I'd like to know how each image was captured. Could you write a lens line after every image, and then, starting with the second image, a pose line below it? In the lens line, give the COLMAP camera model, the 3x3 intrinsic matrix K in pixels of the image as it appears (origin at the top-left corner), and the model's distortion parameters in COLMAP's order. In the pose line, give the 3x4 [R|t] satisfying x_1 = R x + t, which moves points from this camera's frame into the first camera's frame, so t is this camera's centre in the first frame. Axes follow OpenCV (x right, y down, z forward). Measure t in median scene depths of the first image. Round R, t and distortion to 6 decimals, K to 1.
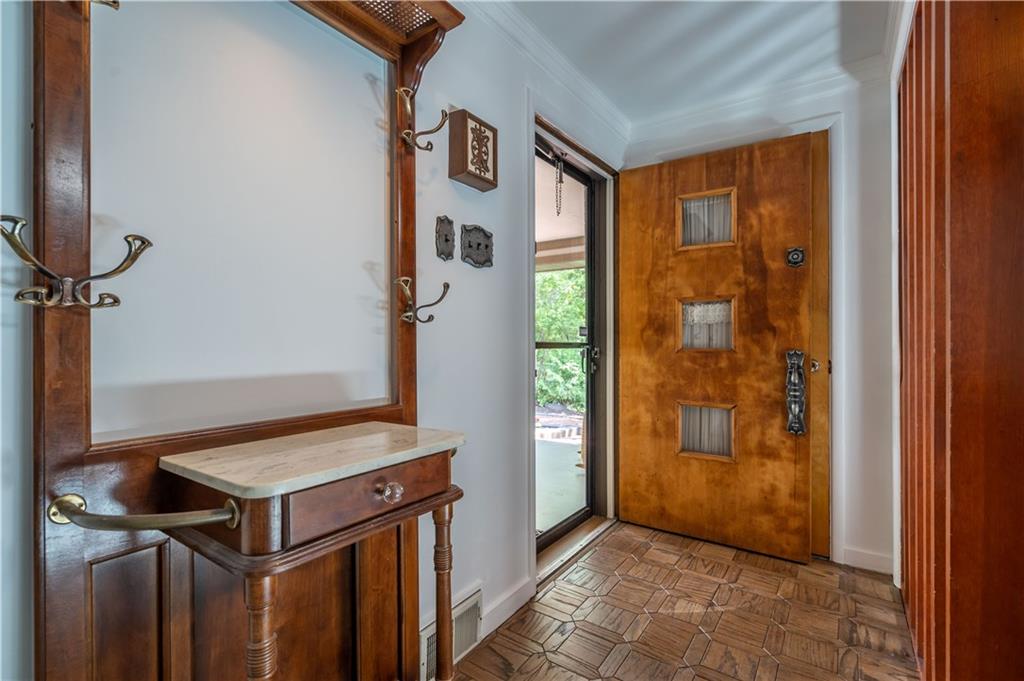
lens RADIAL K [[478.5, 0, 513.4], [0, 478.5, 339.2], [0, 0, 1]] dist [0.013439, 0.002307]
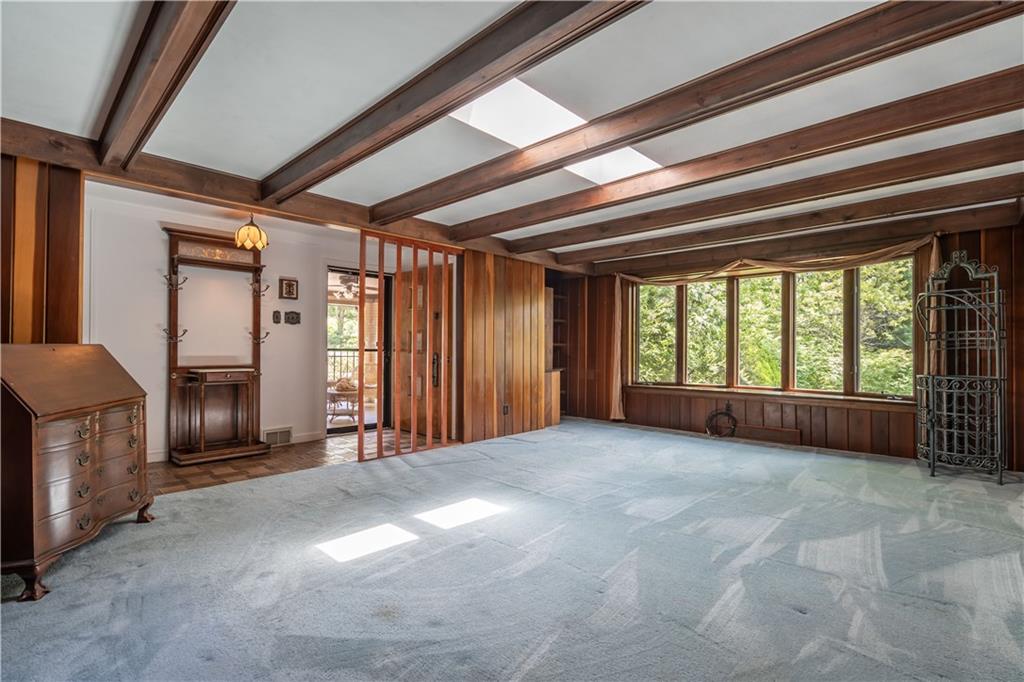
lens RADIAL K [[478.5, 0, 509.8], [0, 478.5, 345.3], [0, 0, 1]] dist [0.013439, 0.002307]
pose [[0.987323, 0.001646, -0.158717, 1.968763], [-0.002618, 0.999979, -0.005913, 0.000233], [0.158704, 0.006253, 0.987306, -2.016925]]
